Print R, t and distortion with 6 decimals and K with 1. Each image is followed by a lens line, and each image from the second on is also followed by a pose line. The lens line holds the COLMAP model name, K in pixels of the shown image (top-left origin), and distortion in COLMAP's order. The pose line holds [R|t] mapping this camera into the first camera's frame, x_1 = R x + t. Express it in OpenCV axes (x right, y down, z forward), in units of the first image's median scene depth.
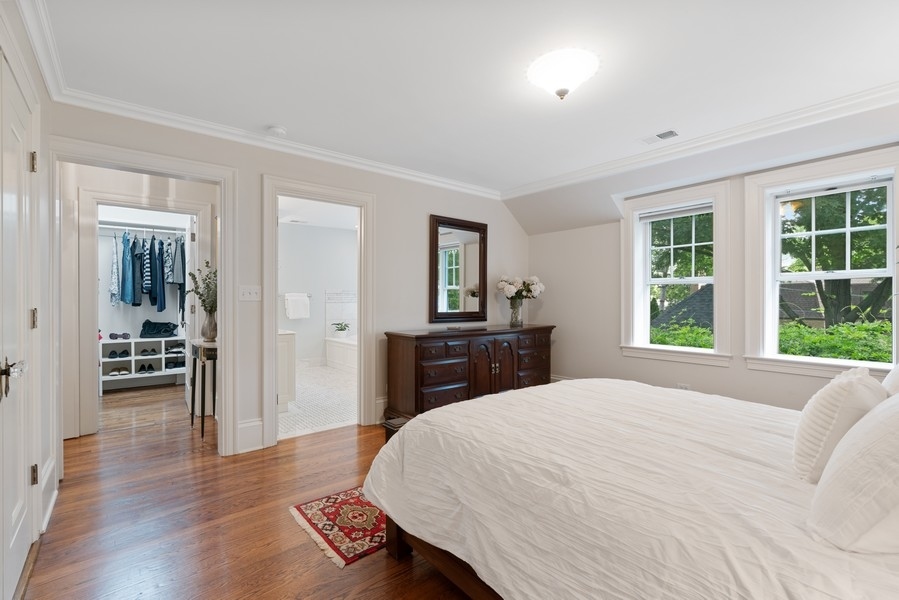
lens RADIAL K [[408.6, 0, 449.5], [0, 408.6, 303.3], [0, 0, 1]] dist [-0.001569, -0.000045]
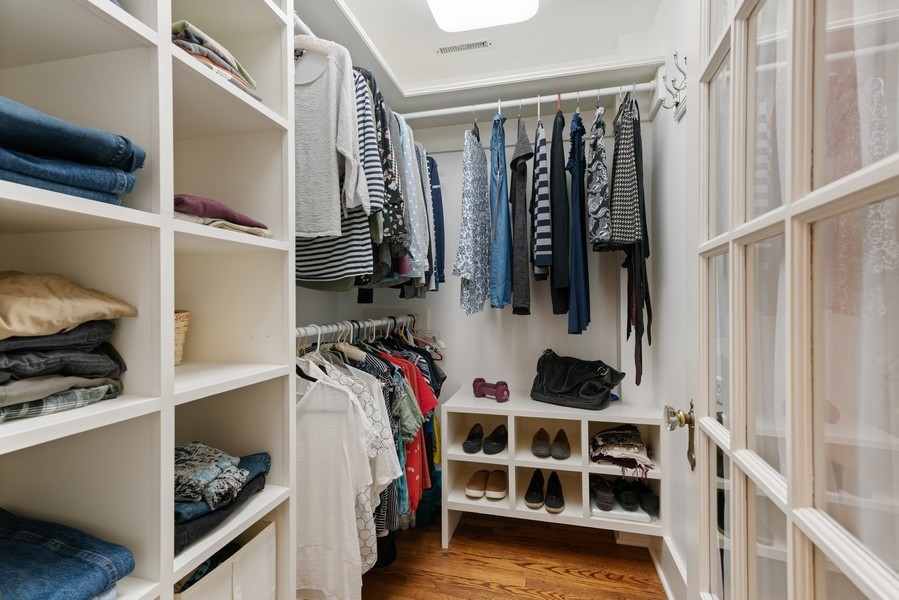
lens RADIAL K [[419.4, 0, 447.4], [0, 419.4, 302.6], [0, 0, 1]] dist [-0.004160, 0.000329]
pose [[0.593410, -0.005067, -0.804884, -0.483789], [0.001764, 0.999986, -0.004995, -0.002288], [0.804898, 0.001544, 0.593411, 0.694866]]
